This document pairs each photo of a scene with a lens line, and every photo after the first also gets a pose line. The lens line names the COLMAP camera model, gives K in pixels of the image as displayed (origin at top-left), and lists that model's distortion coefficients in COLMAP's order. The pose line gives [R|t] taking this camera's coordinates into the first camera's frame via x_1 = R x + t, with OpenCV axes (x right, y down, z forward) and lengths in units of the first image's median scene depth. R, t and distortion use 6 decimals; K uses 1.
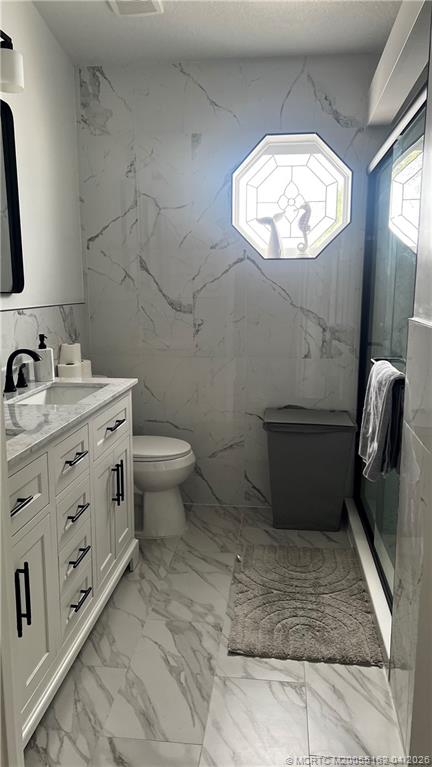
lens RADIAL K [[577.6, 0, 218.5], [0, 577.6, 389.1], [0, 0, 1]] dist [0.056189, -0.067979]
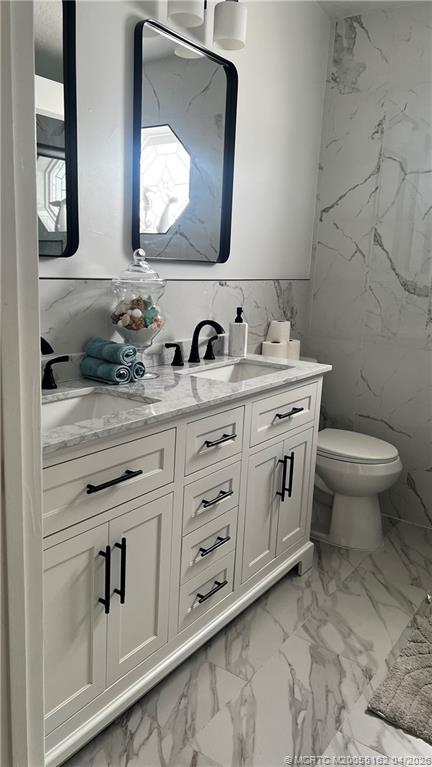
lens RADIAL K [[577.6, 0, 214.3], [0, 577.6, 386.5], [0, 0, 1]] dist [0.056189, -0.067979]
pose [[0.871610, 0.136351, -0.470856, 0.126302], [-0.127021, 0.990551, 0.051715, -0.008775], [0.473458, 0.014733, 0.880693, 0.140220]]
